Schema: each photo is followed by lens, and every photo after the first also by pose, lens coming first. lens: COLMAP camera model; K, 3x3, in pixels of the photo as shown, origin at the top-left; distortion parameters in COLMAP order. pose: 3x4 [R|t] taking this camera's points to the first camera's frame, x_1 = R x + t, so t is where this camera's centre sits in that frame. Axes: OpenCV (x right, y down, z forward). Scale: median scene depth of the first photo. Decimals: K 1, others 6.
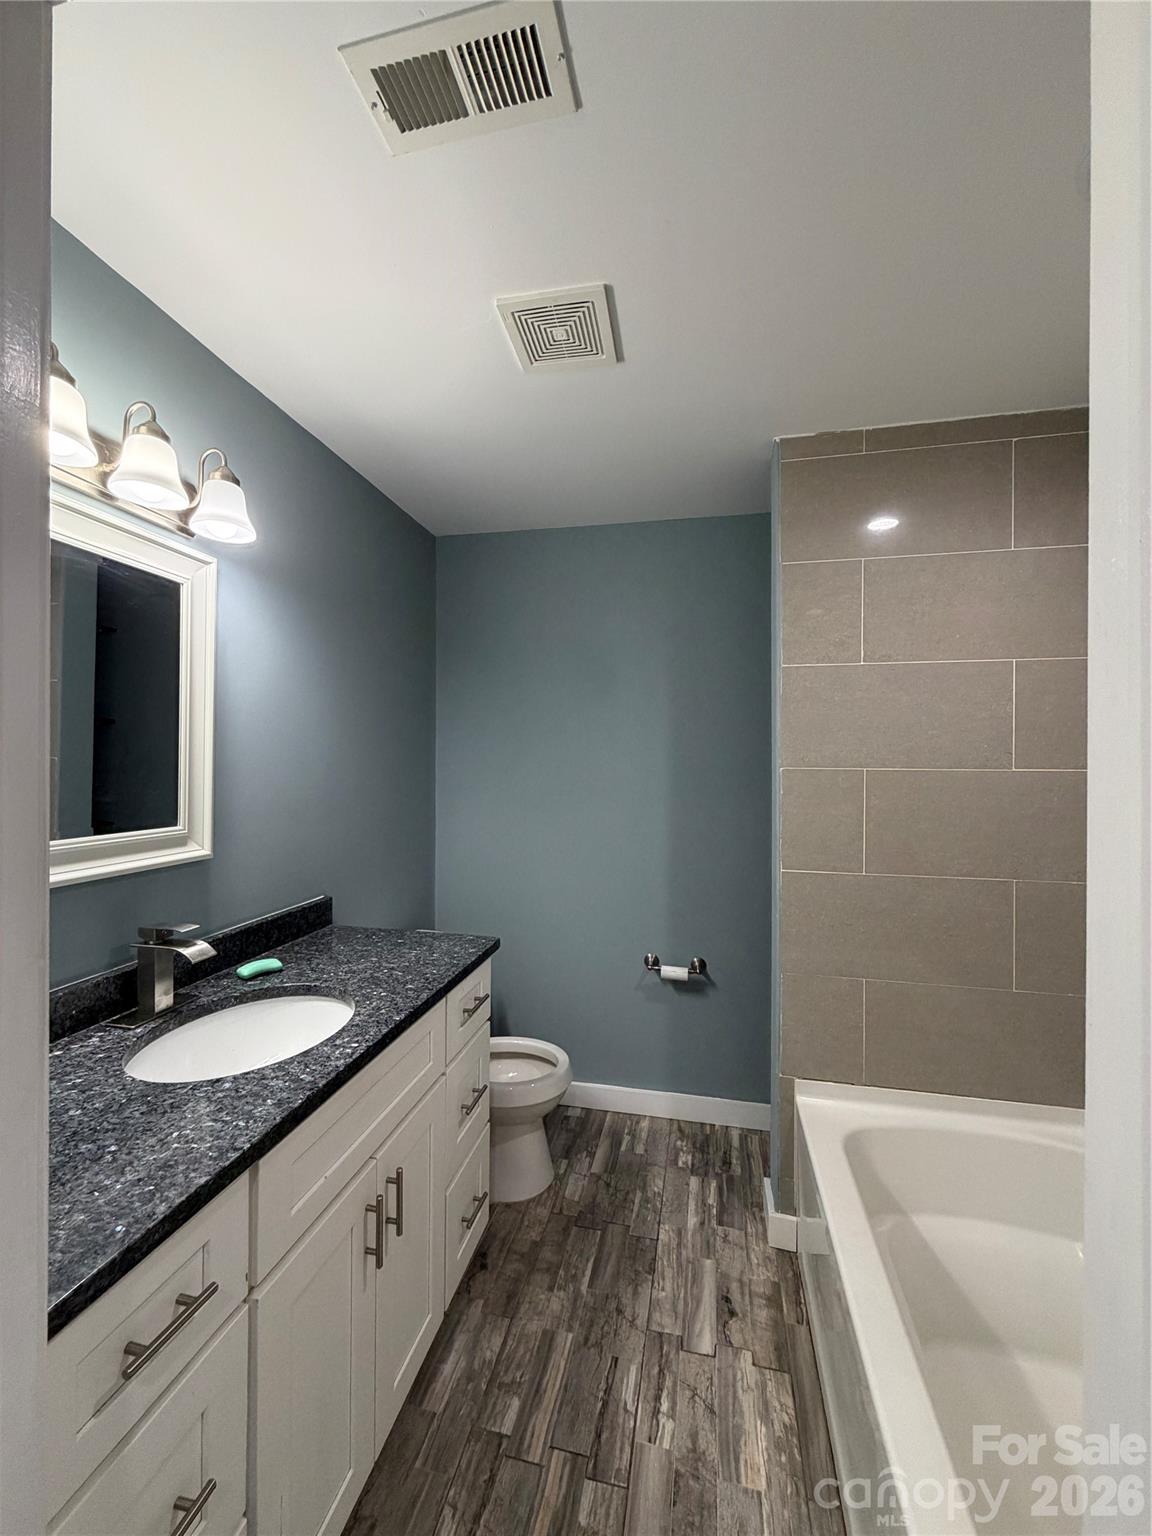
lens RADIAL K [[610.0, 0, 569.9], [0, 610.0, 766.8], [0, 0, 1]] dist [-0.000884, 0.000302]
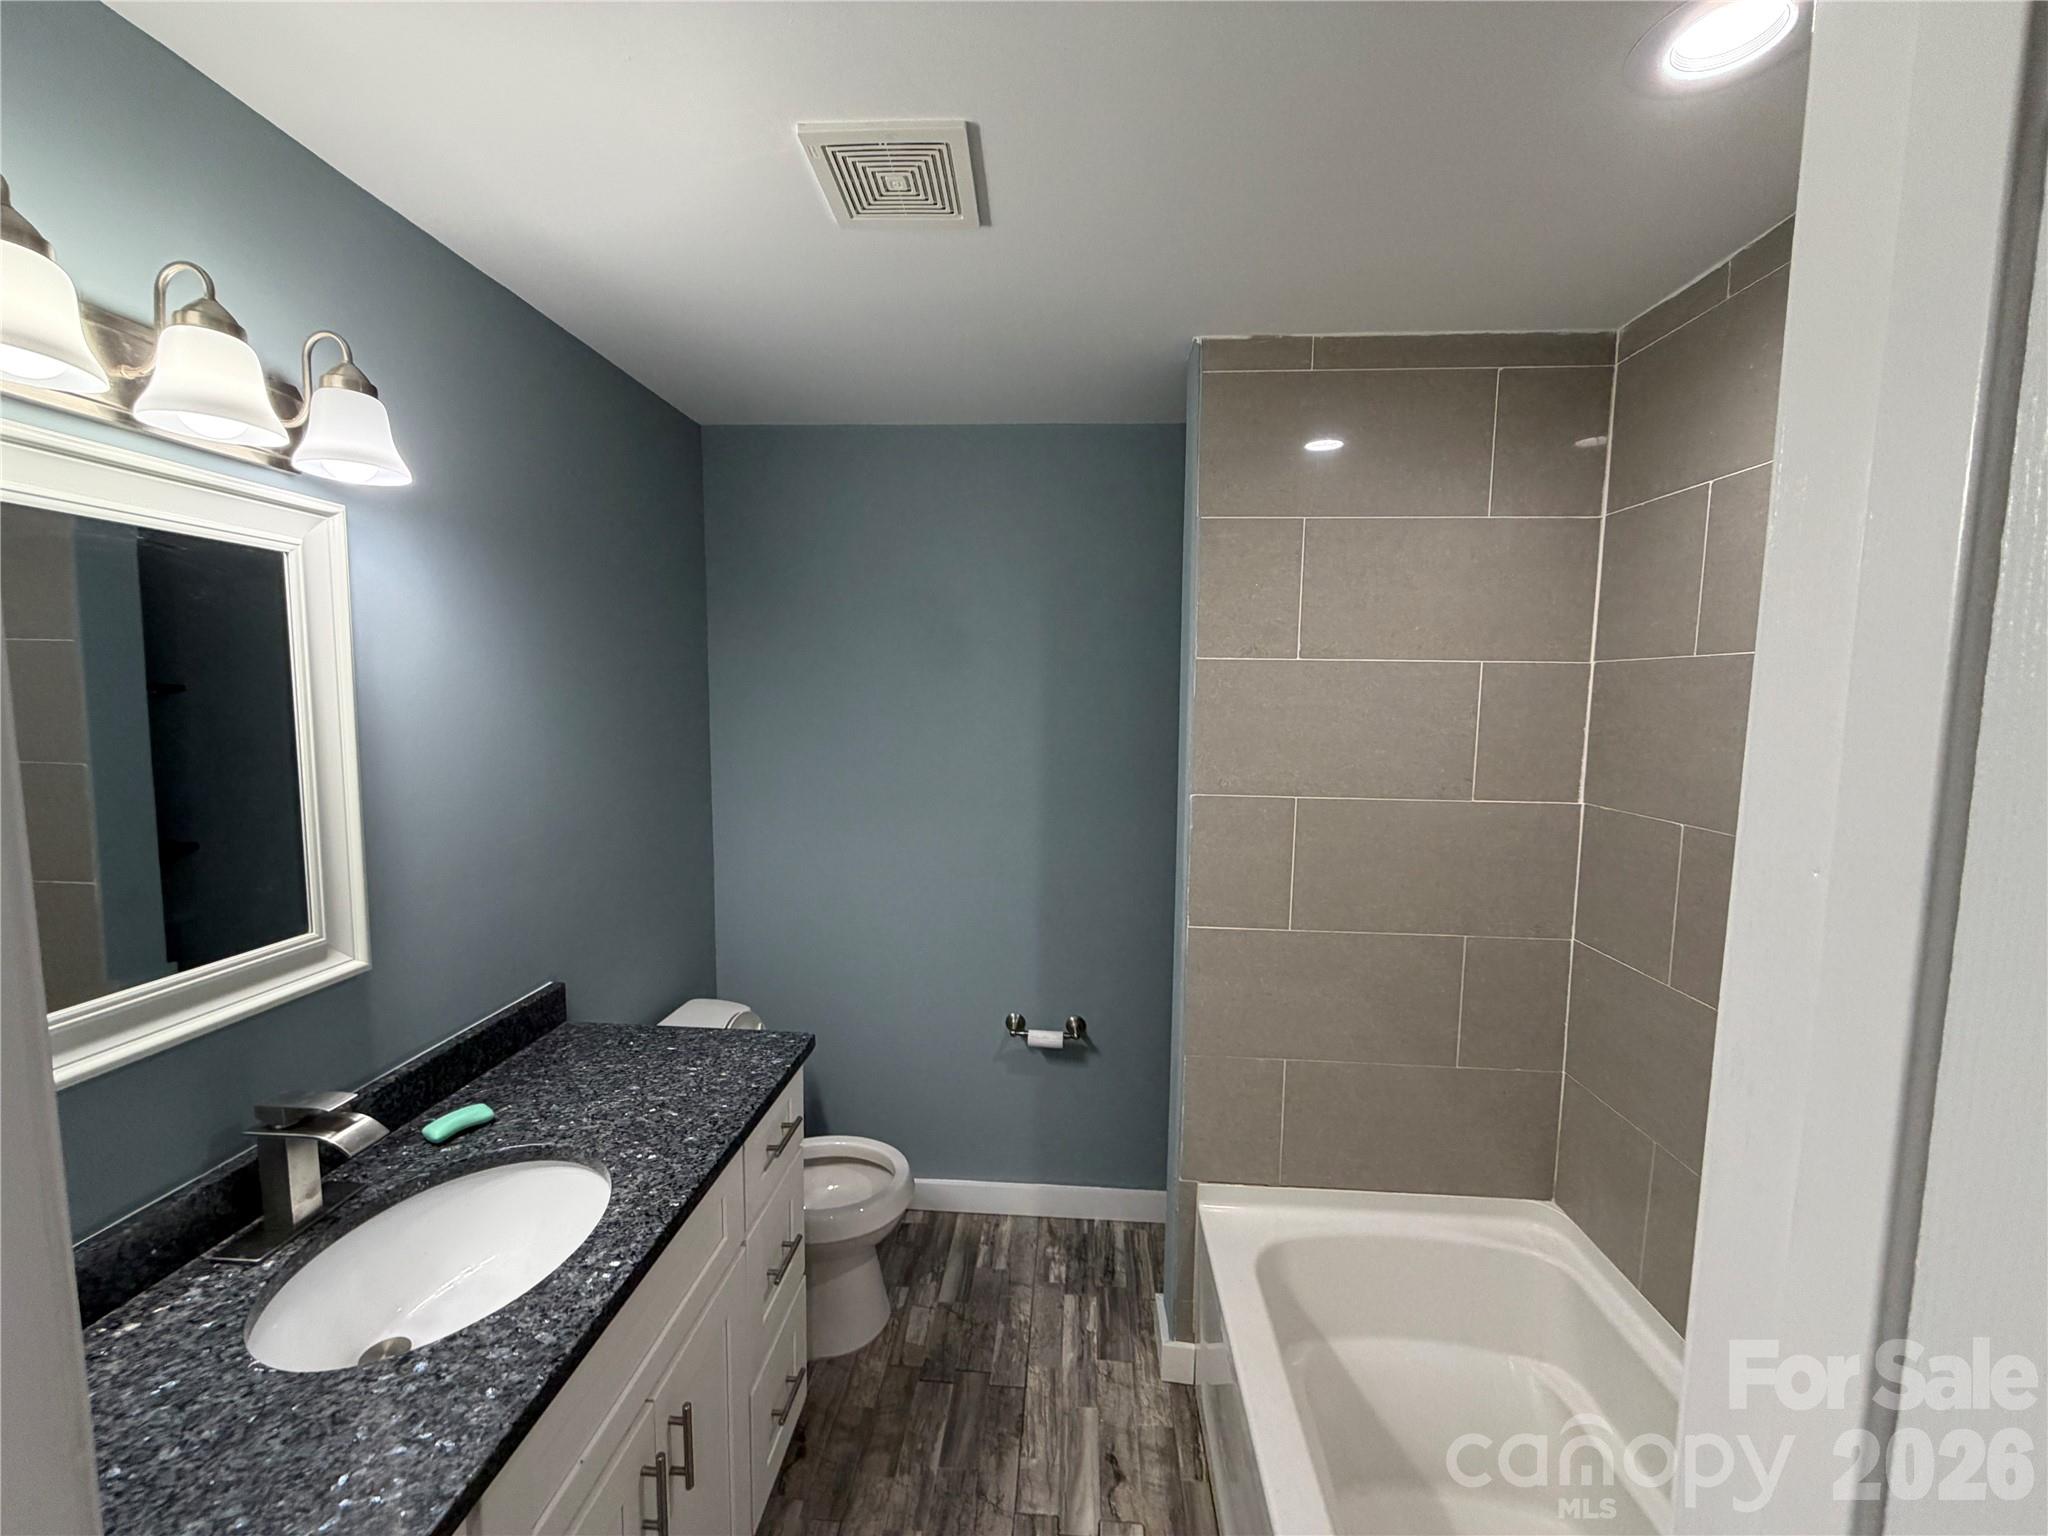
lens RADIAL K [[813.4, 0, 1011.6], [0, 813.4, 762.7], [0, 0, 1]] dist [-0.000884, 0.000302]
pose [[0.989354, -0.008780, 0.145263, -0.025070], [-0.005316, 0.995331, 0.096370, -0.161169], [-0.145431, -0.096116, 0.984689, 0.052225]]
